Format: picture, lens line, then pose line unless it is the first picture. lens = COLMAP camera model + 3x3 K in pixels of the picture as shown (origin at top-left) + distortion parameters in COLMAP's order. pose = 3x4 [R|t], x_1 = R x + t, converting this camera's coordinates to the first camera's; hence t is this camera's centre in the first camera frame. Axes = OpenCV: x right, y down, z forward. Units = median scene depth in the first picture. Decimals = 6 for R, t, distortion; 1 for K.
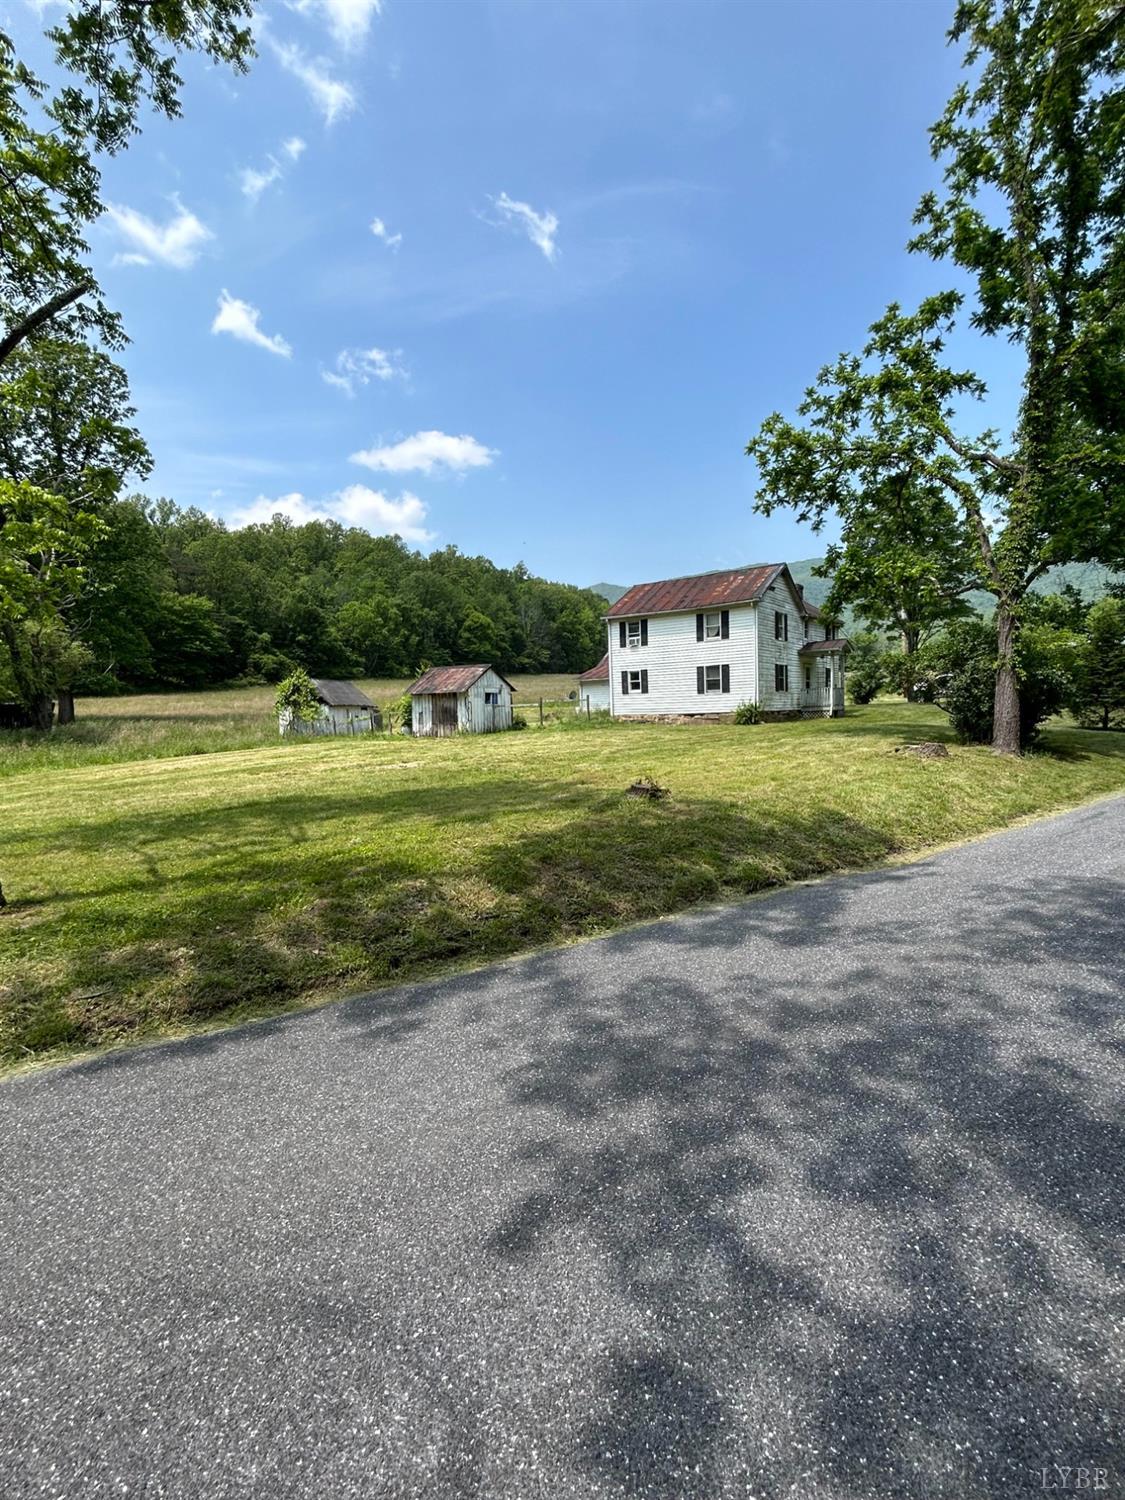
lens RADIAL K [[678.4, 0, 556.8], [0, 678.4, 746.9], [0, 0, 1]] dist [0.023413, -0.008642]
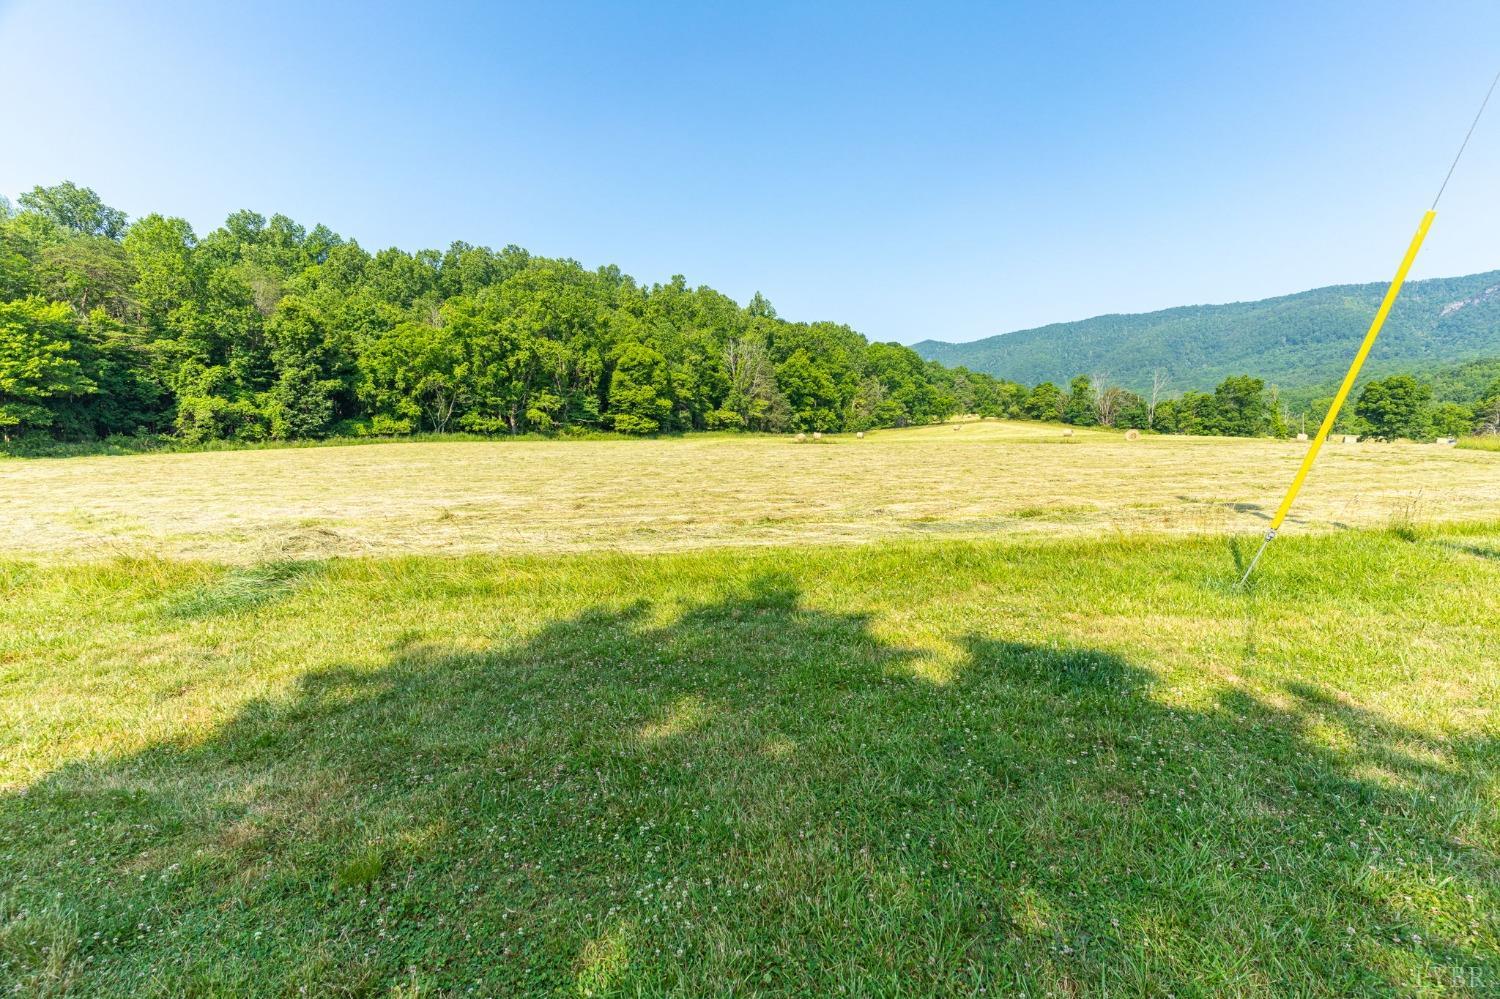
lens RADIAL K [[708.4, 0, 750.1], [0, 708.4, 495.2], [0, 0, 1]] dist [0.001806, -0.000888]
pose [[0.983683, 0.020132, -0.178780, 0.742177], [-0.024445, 0.999460, -0.021953, -0.161476], [0.178241, 0.025965, 0.983644, 1.680950]]
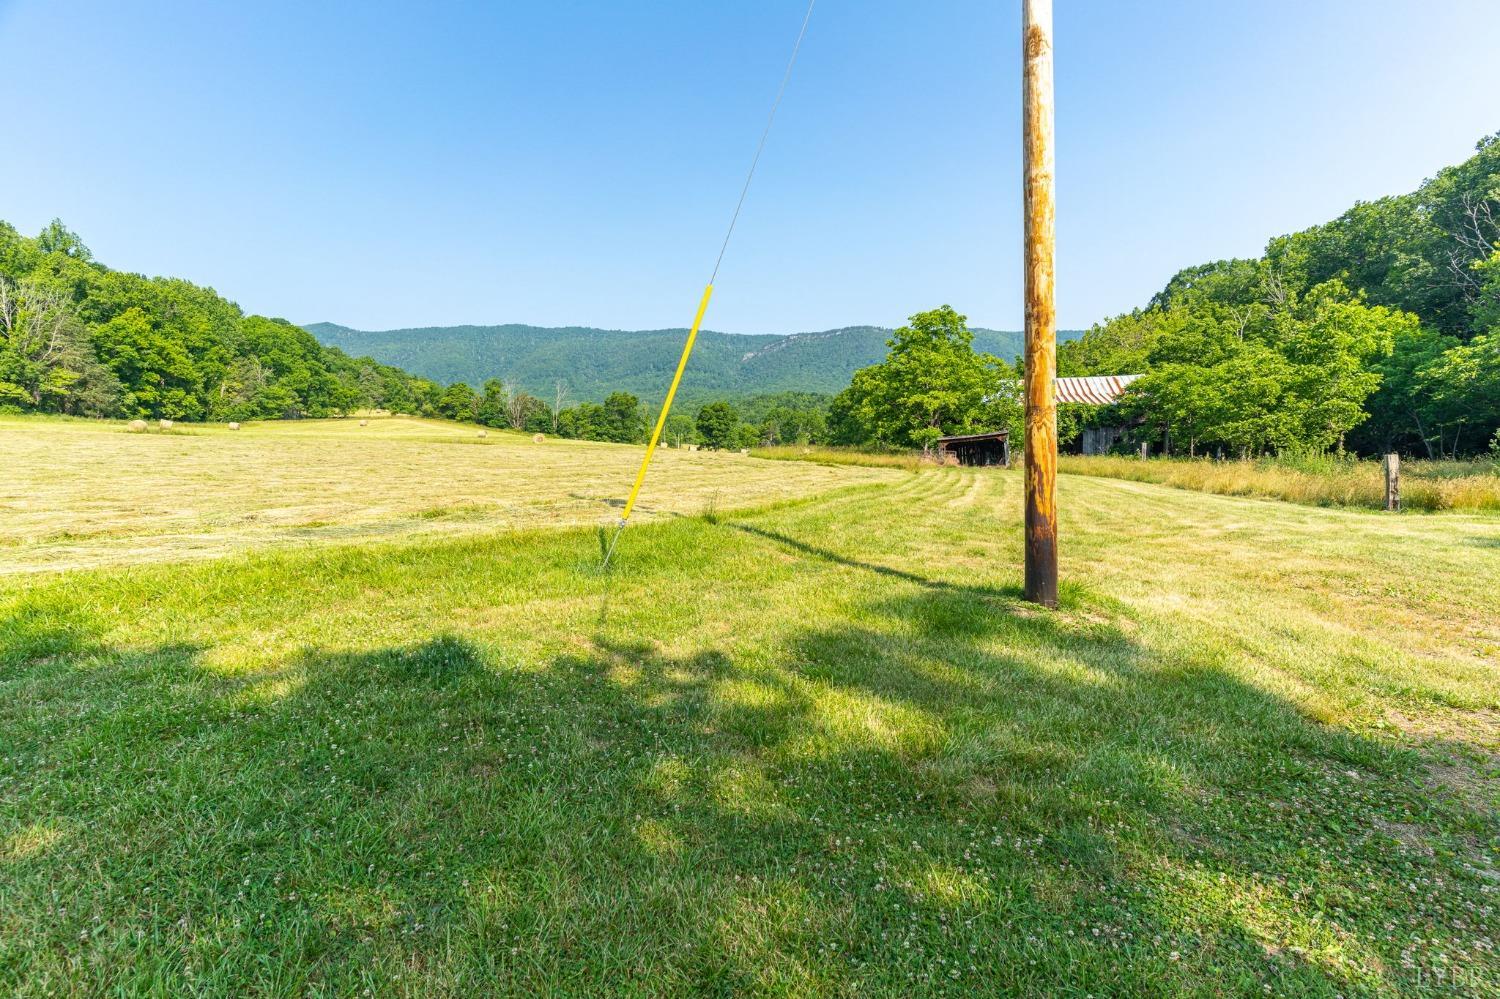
lens RADIAL K [[708.4, 0, 750.8], [0, 708.4, 492.5], [0, 0, 1]] dist [0.001806, -0.000888]
pose [[0.824947, 0.002702, 0.565203, 0.754722], [0.016534, 0.999445, -0.028911, -0.161328], [-0.564968, 0.033195, 0.824445, 1.667891]]
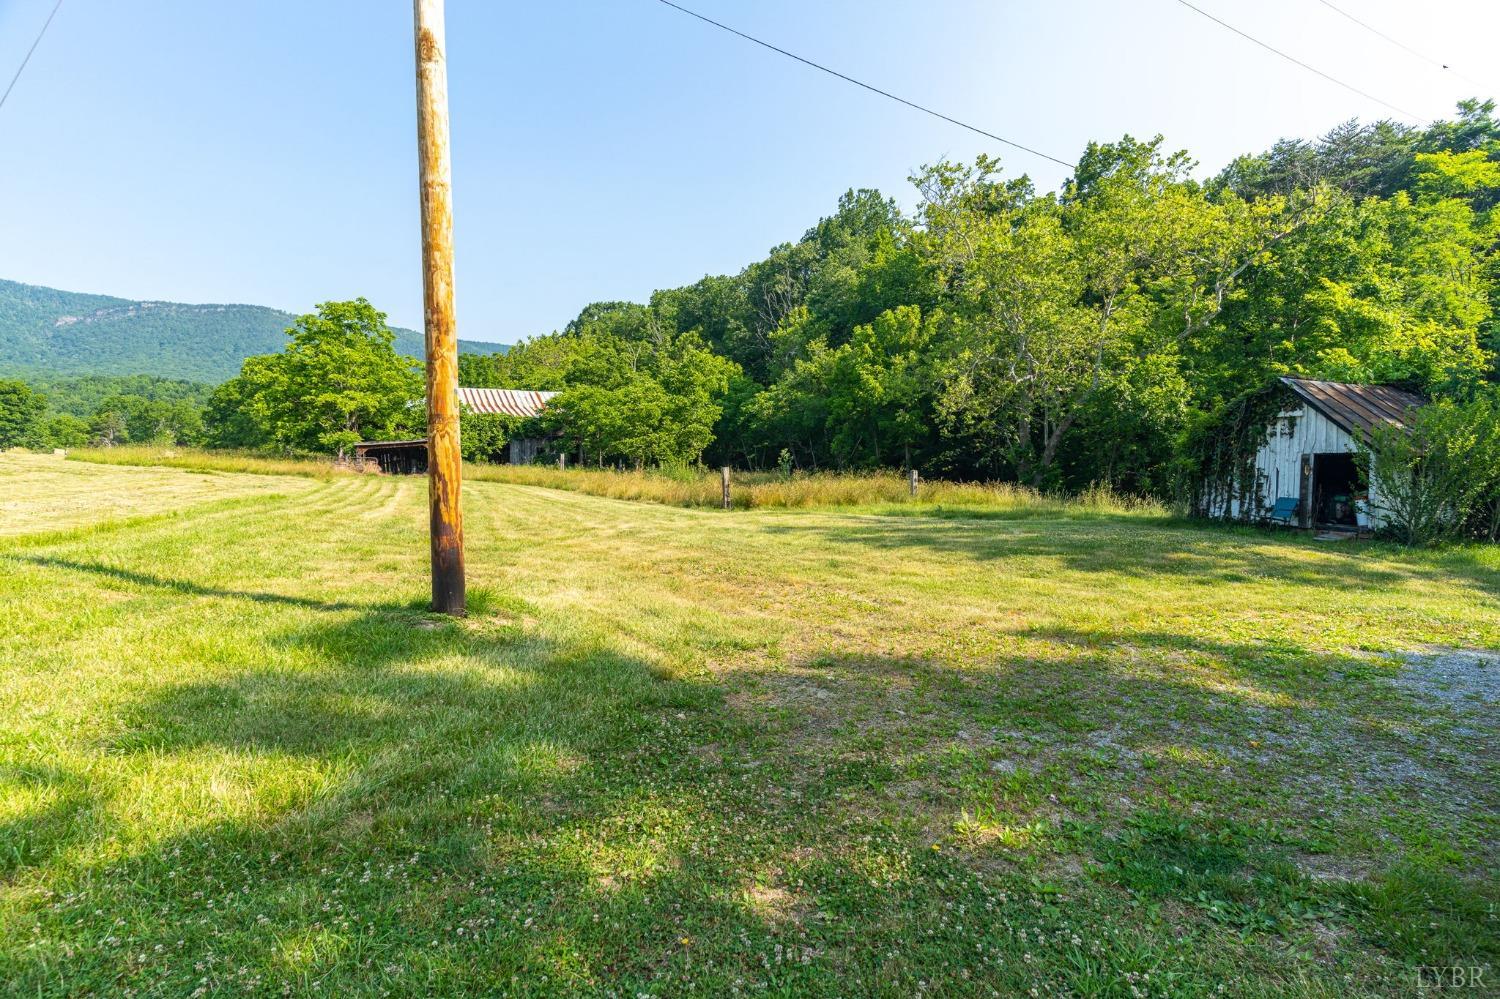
lens RADIAL K [[708.4, 0, 749.8], [0, 708.4, 493.3], [0, 0, 1]] dist [0.001806, -0.000888]
pose [[0.208588, 0.000553, 0.978003, 0.763533], [0.053231, 0.998511, -0.011918, -0.160991], [-0.976554, 0.054546, 0.208248, 1.654255]]
